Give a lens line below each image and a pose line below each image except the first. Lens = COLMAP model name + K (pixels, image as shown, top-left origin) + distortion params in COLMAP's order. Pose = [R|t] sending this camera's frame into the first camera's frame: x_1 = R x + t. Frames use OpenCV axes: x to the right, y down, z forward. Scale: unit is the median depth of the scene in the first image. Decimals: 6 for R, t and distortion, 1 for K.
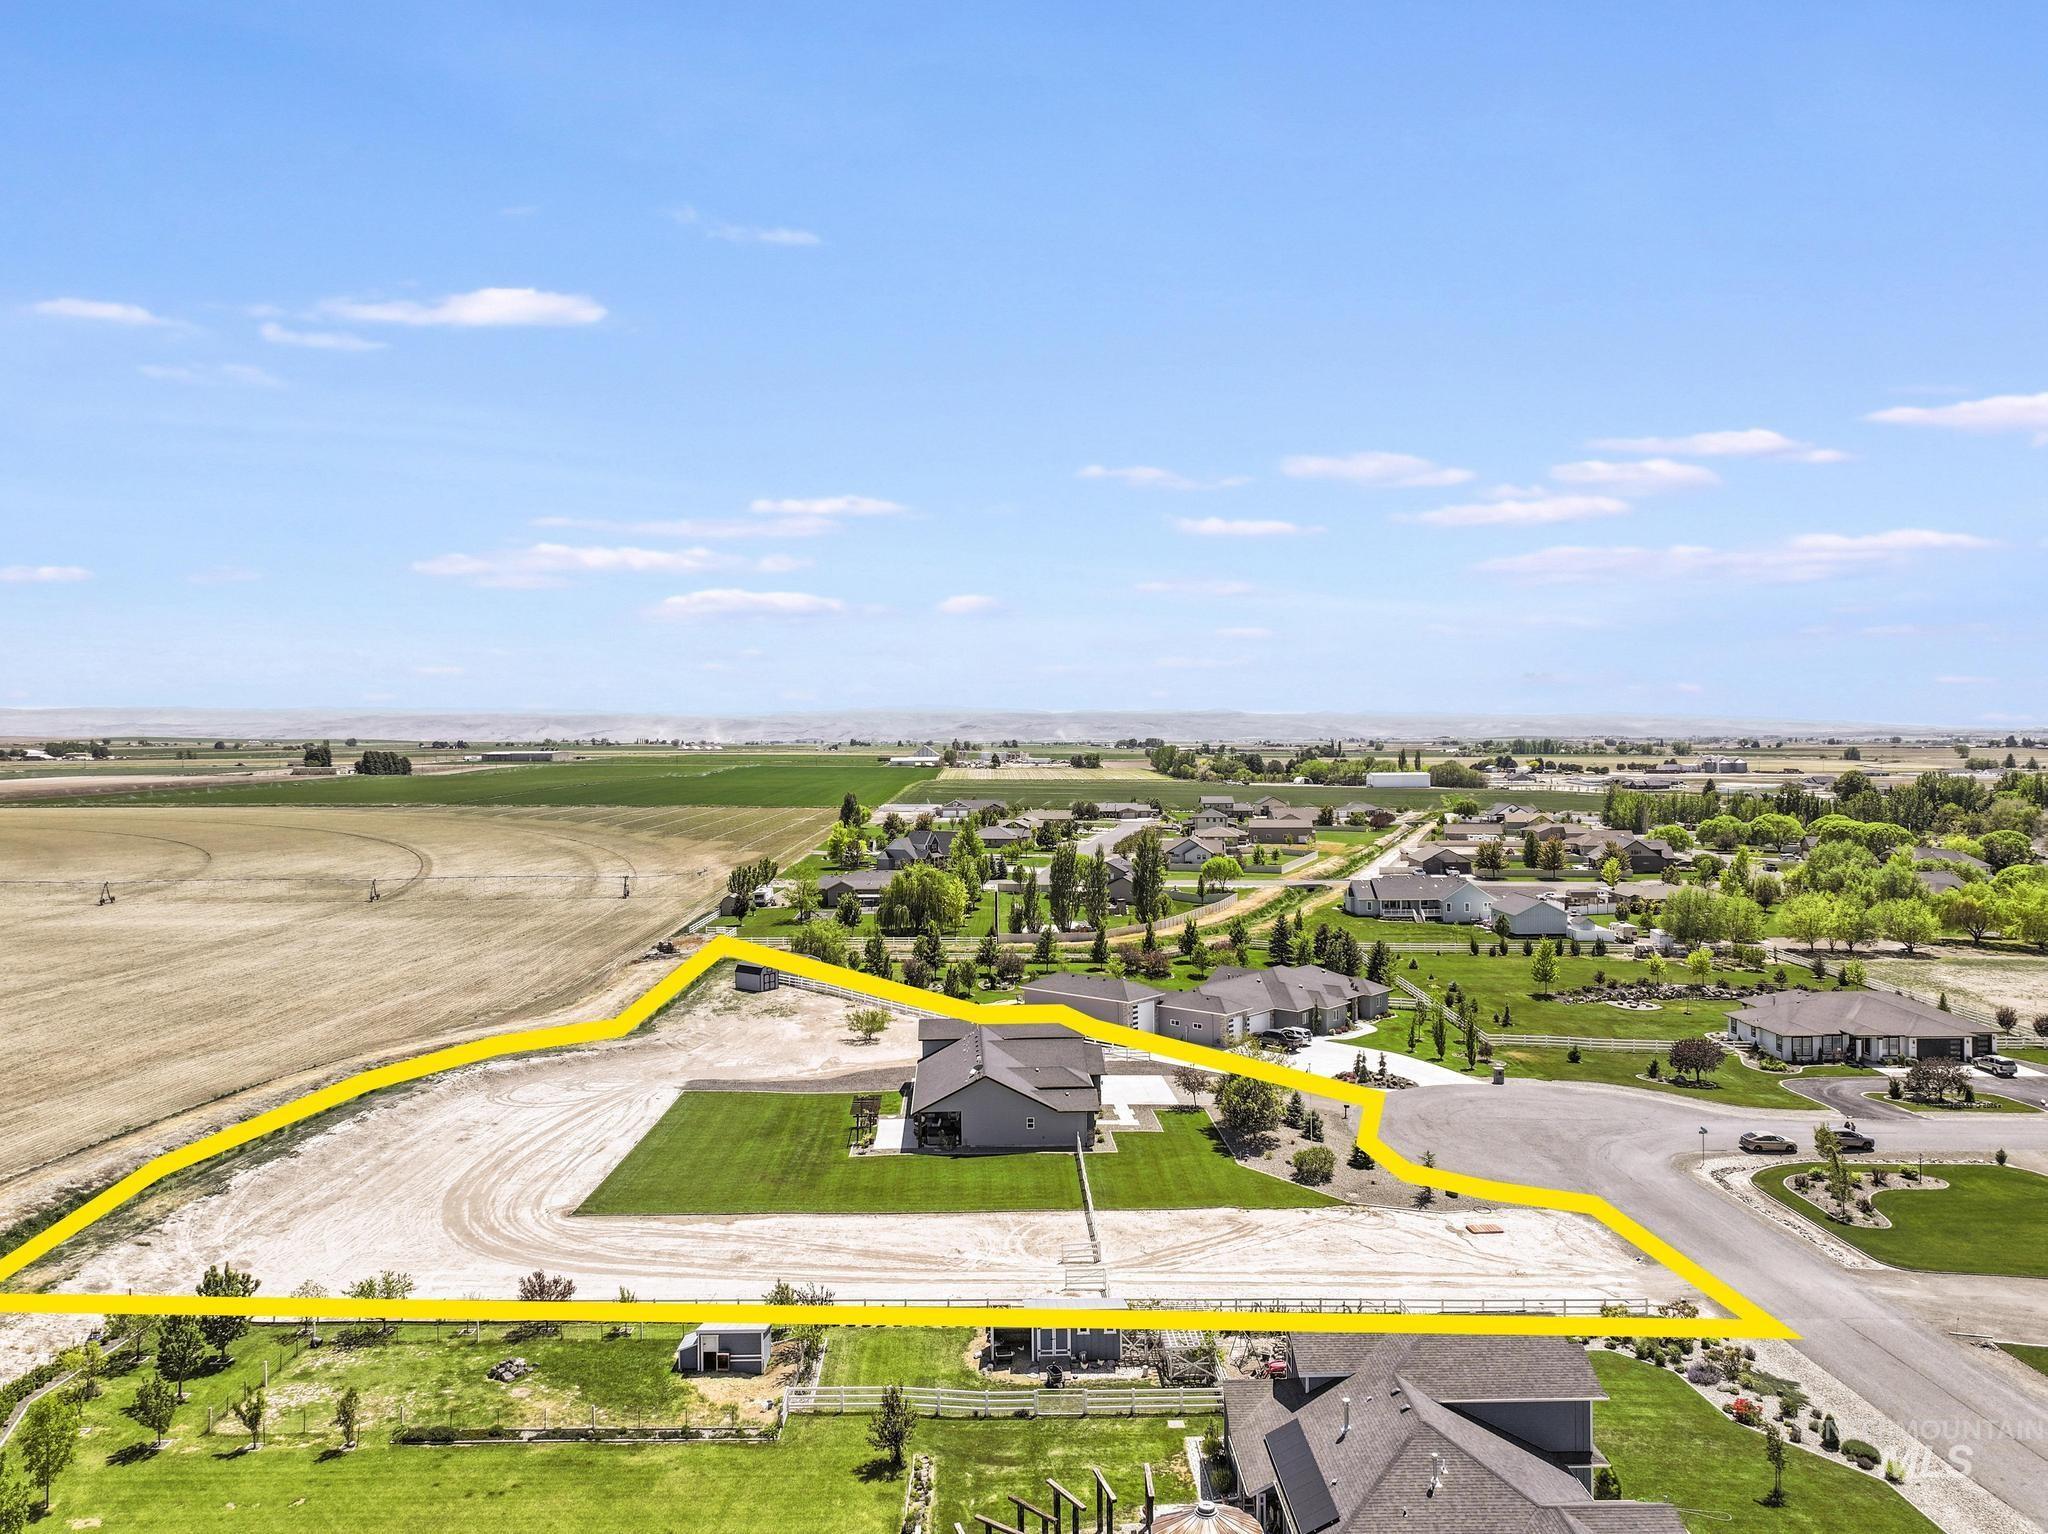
lens RADIAL K [[1482.8, 0, 1024.0], [0, 1482.8, 767.0], [0, 0, 1]] dist [0.002696, 0.002184]
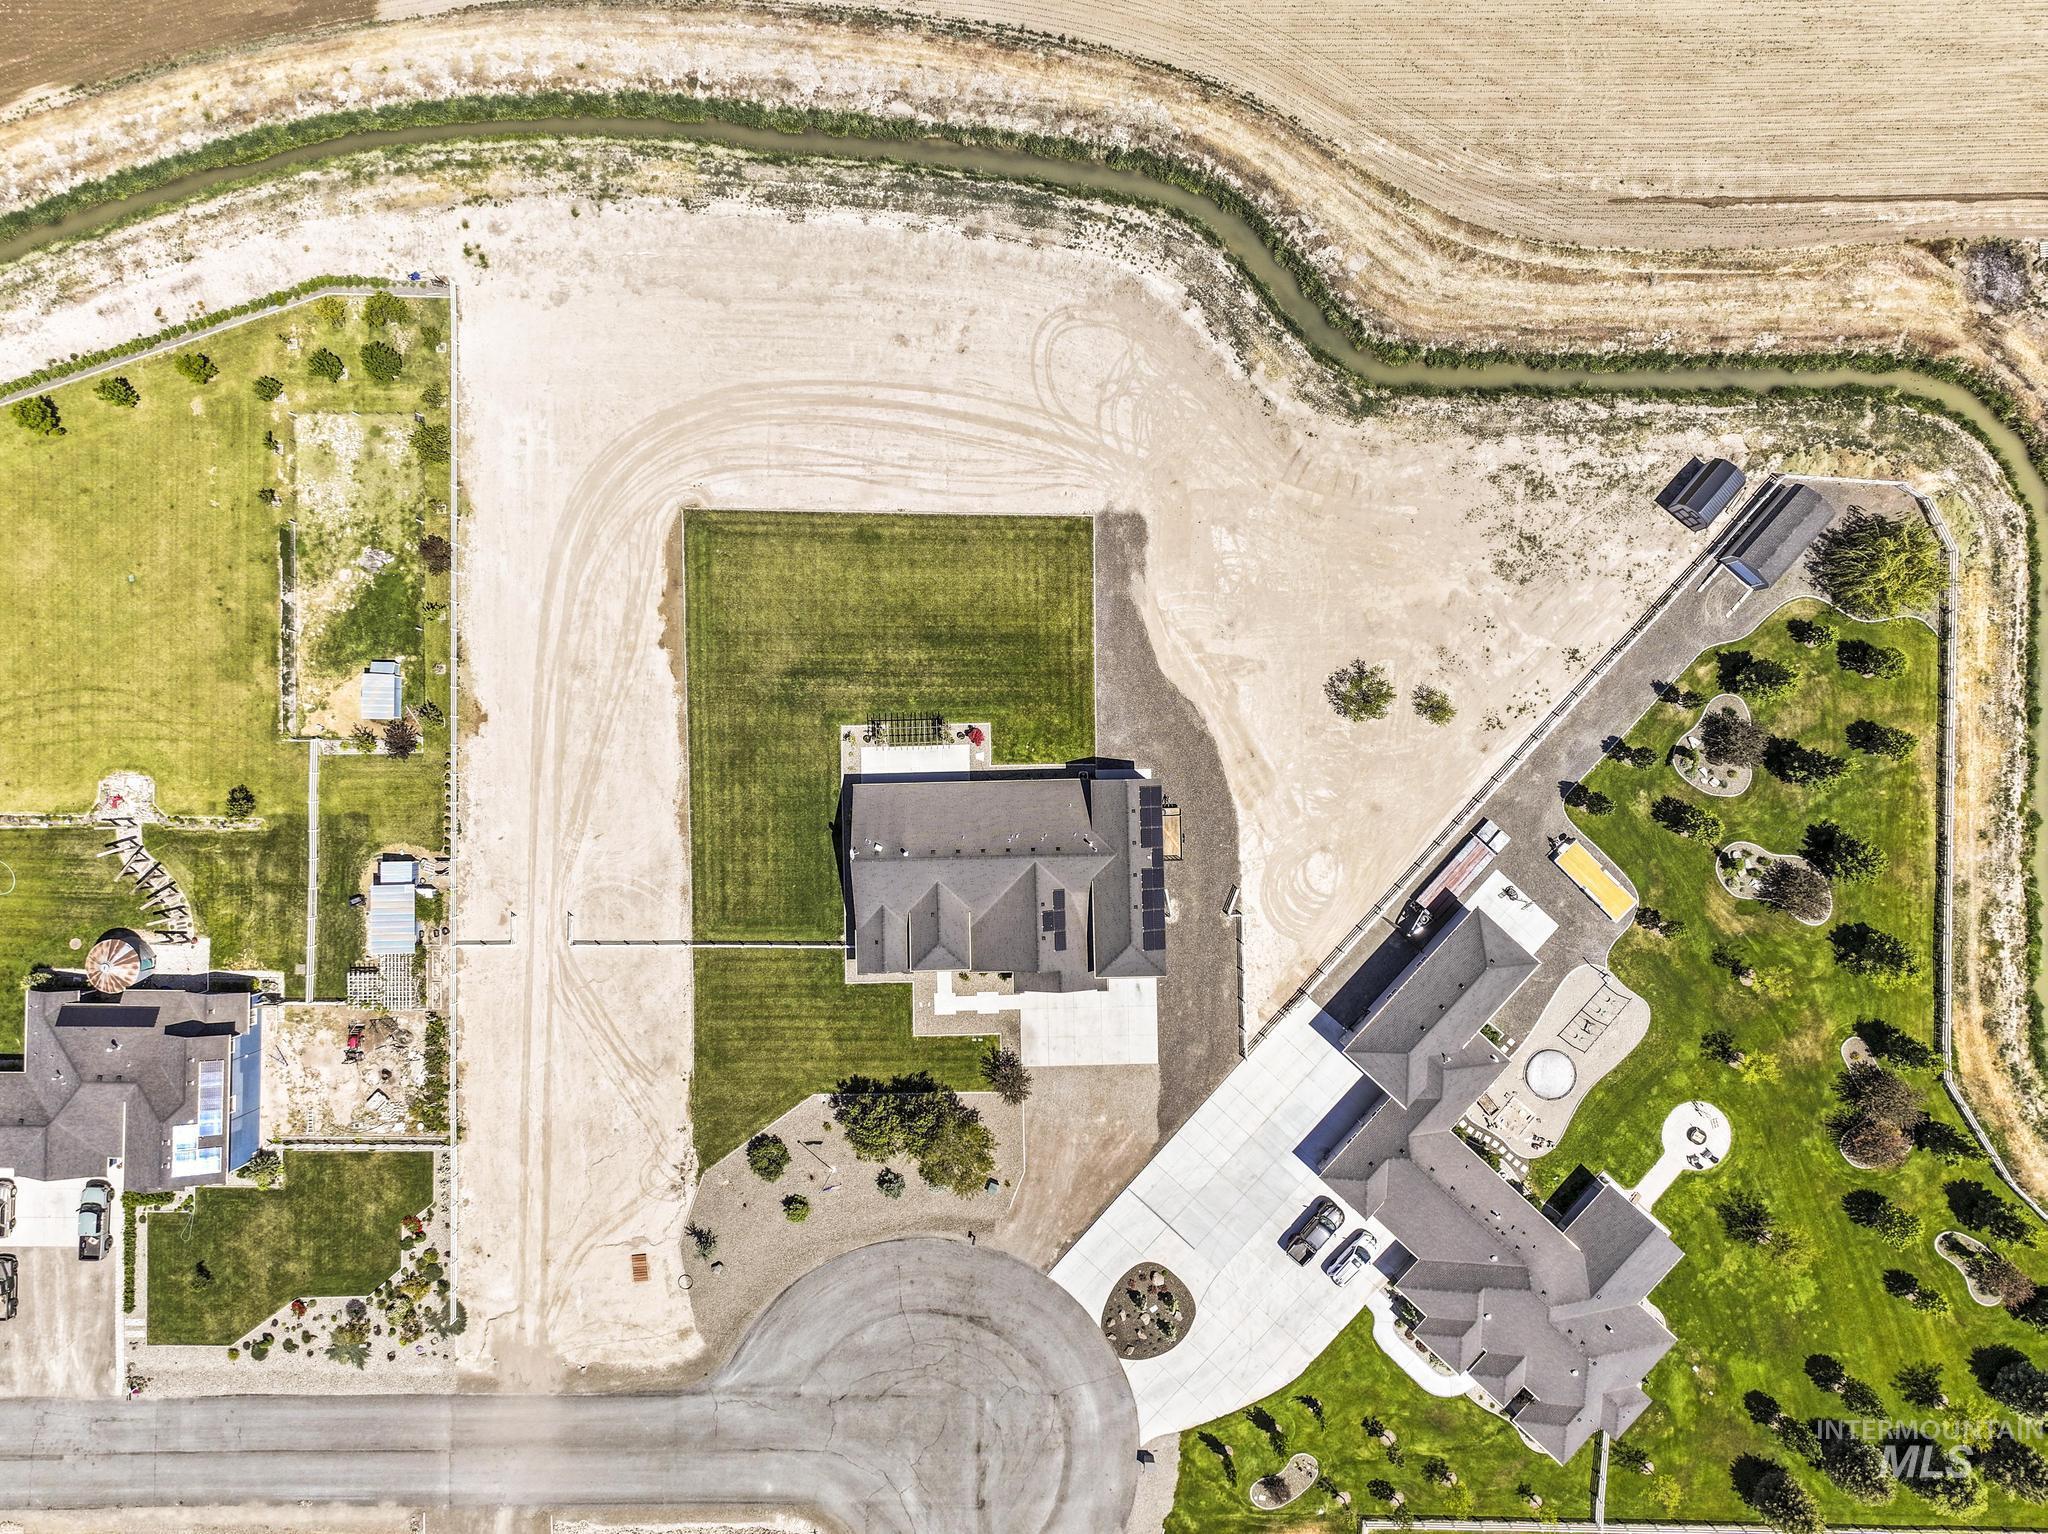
lens RADIAL K [[1482.8, 0, 1024.0], [0, 1482.8, 767.0], [0, 0, 1]] dist [0.002696, 0.002184]
pose [[-0.021894, 0.999684, -0.012391, -0.088510], [0.002573, 0.012450, 0.999919, -0.883866], [0.999757, 0.021861, -0.002845, 1.276013]]
